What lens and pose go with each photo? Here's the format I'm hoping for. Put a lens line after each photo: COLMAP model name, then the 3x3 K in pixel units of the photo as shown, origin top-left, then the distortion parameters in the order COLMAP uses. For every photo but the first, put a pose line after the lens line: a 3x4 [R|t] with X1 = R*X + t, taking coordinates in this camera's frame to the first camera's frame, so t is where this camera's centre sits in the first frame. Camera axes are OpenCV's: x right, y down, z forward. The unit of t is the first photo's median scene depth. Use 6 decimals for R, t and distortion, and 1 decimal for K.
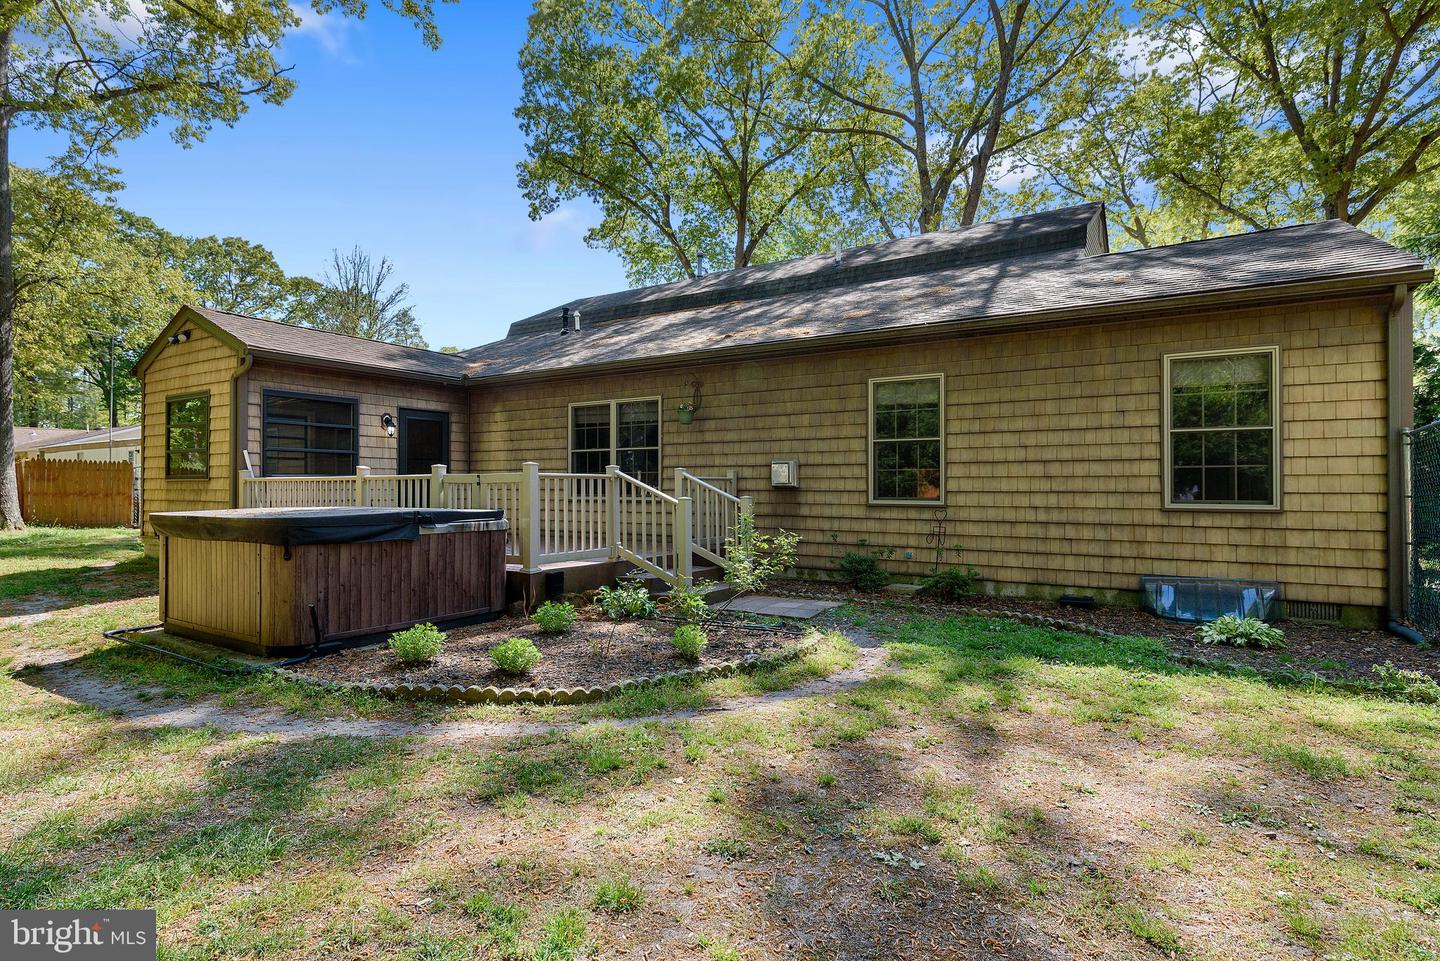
lens RADIAL K [[724.2, 0, 719.8], [0, 724.2, 481.8], [0, 0, 1]] dist [0.000664, 0.000775]
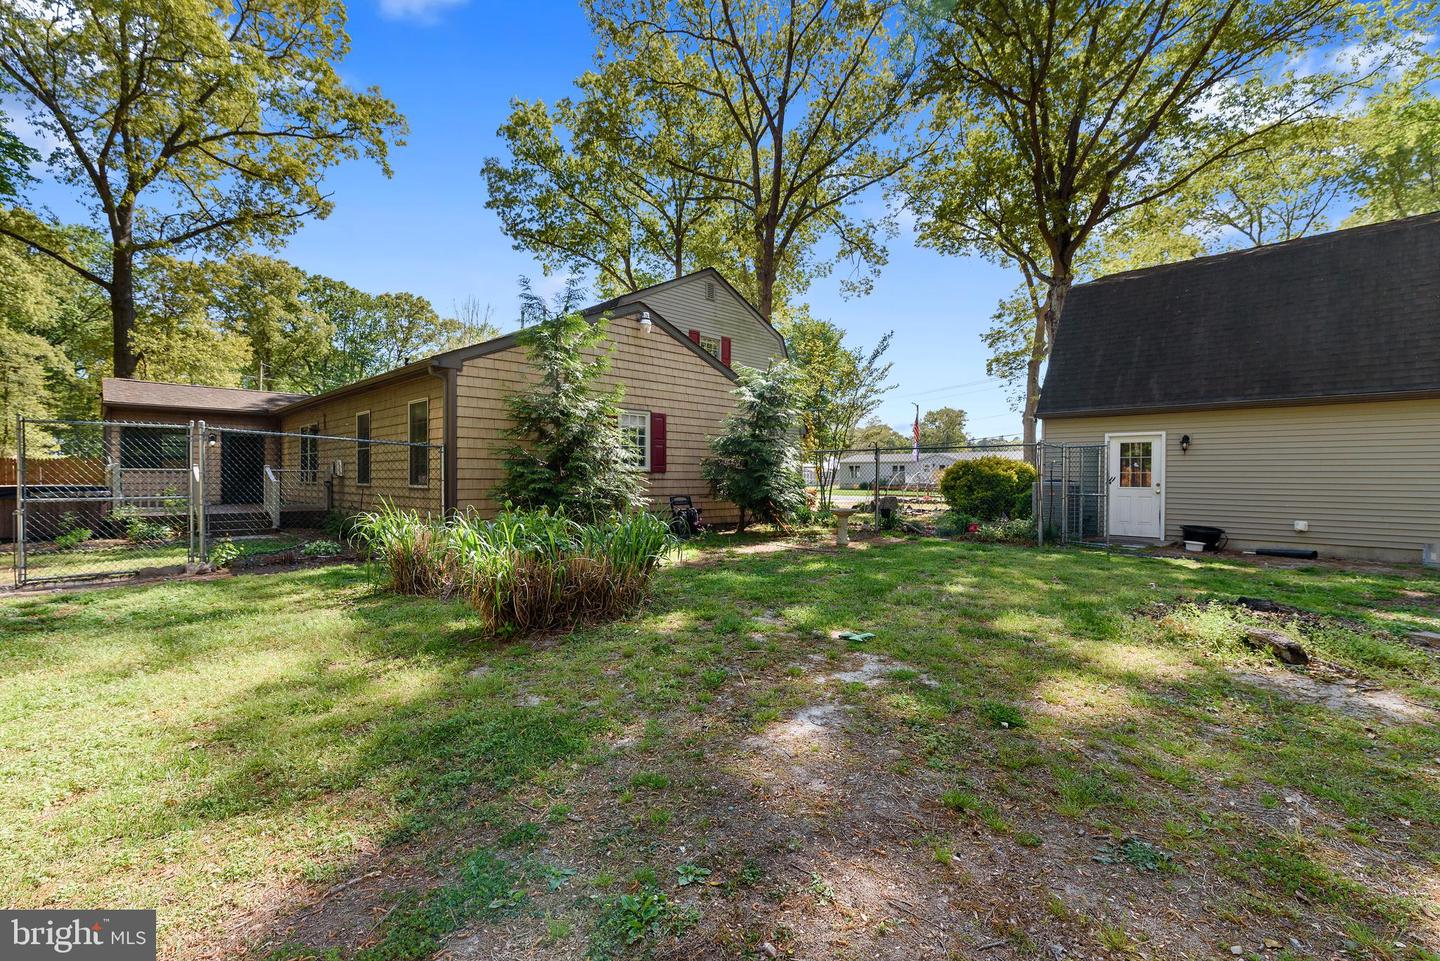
lens RADIAL K [[643.2, 0, 722.2], [0, 643.2, 477.0], [0, 0, 1]] dist [0.005847, 0.000478]
pose [[0.973215, 0.005508, -0.229832, 0.503527], [-0.004167, 0.999971, 0.006322, -0.001975], [0.229860, -0.005195, 0.973210, -0.108460]]
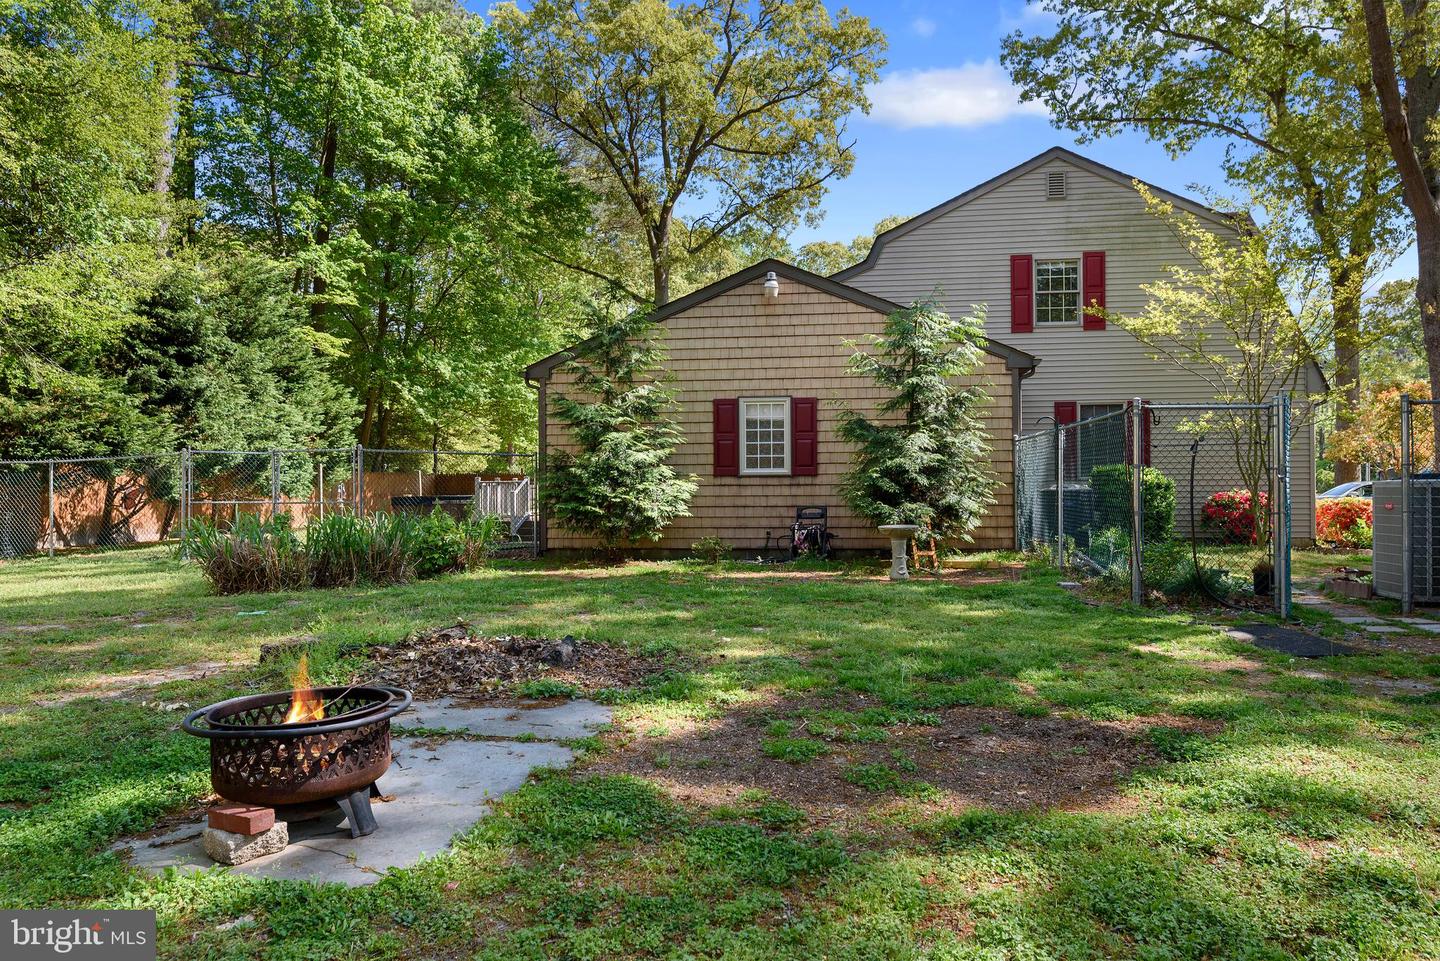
lens RADIAL K [[941.0, 0, 720.8], [0, 941.0, 476.2], [0, 0, 1]] dist [-0.003684, -0.000441]
pose [[0.420789, 0.005197, -0.907144, 0.827796], [0.009615, 0.999902, 0.010188, -0.008049], [0.907108, -0.013009, 0.420698, 0.089975]]
